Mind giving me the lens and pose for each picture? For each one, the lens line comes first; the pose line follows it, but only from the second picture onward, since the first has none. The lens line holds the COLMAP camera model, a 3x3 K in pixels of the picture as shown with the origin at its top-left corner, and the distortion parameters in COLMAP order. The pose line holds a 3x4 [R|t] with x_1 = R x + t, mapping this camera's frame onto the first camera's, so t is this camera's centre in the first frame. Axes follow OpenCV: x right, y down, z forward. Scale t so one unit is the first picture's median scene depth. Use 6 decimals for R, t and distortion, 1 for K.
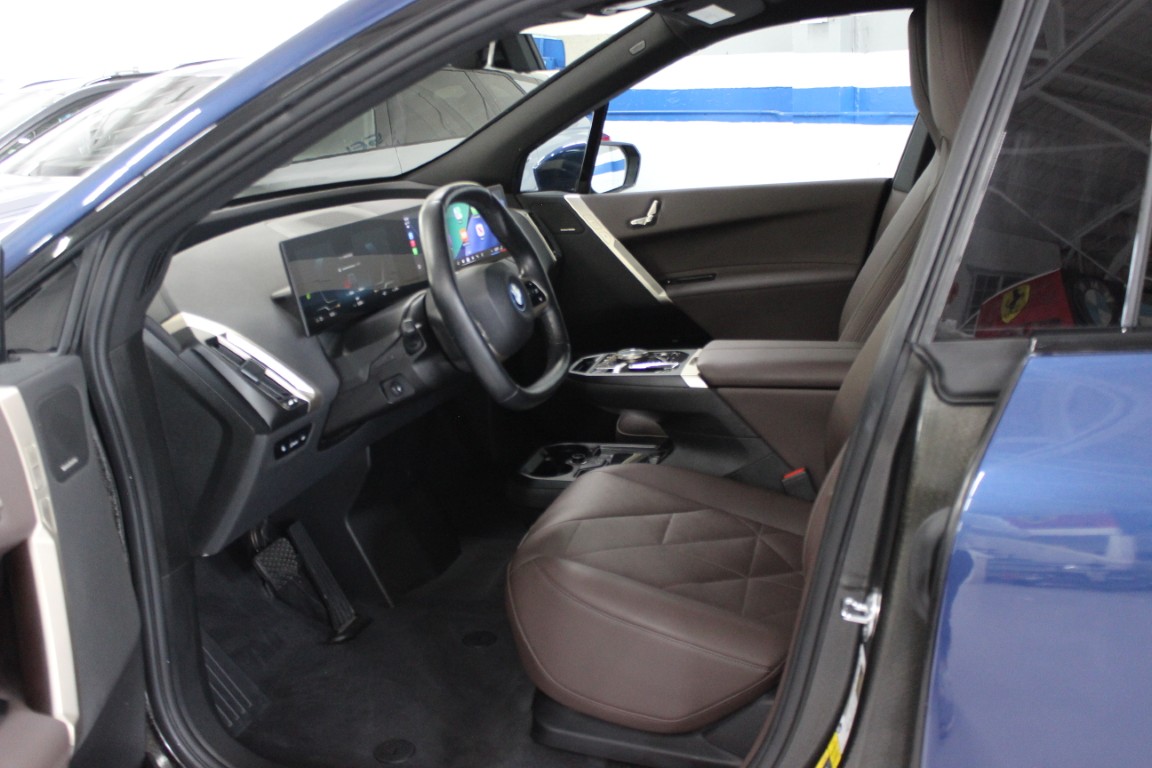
lens RADIAL K [[1130.6, 0, 576.0], [0, 1130.6, 384.0], [0, 0, 1]] dist [-0.062020, 0.025781]
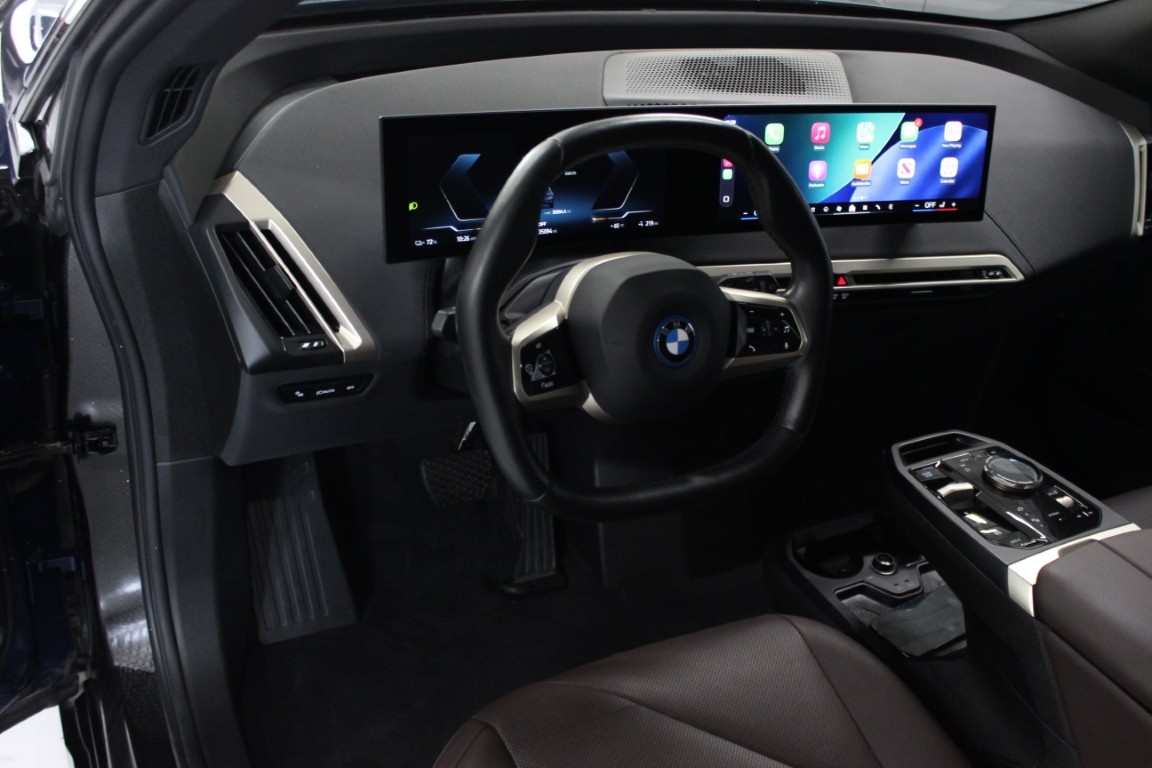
lens RADIAL K [[1130.6, 0, 576.0], [0, 1130.6, 384.0], [0, 0, 1]] dist [-0.062020, 0.025781]
pose [[0.671745, 0.477488, -0.566360, 0.248643], [-0.322944, 0.876828, 0.356202, -0.243489], [0.666682, -0.056375, 0.743207, 0.526520]]
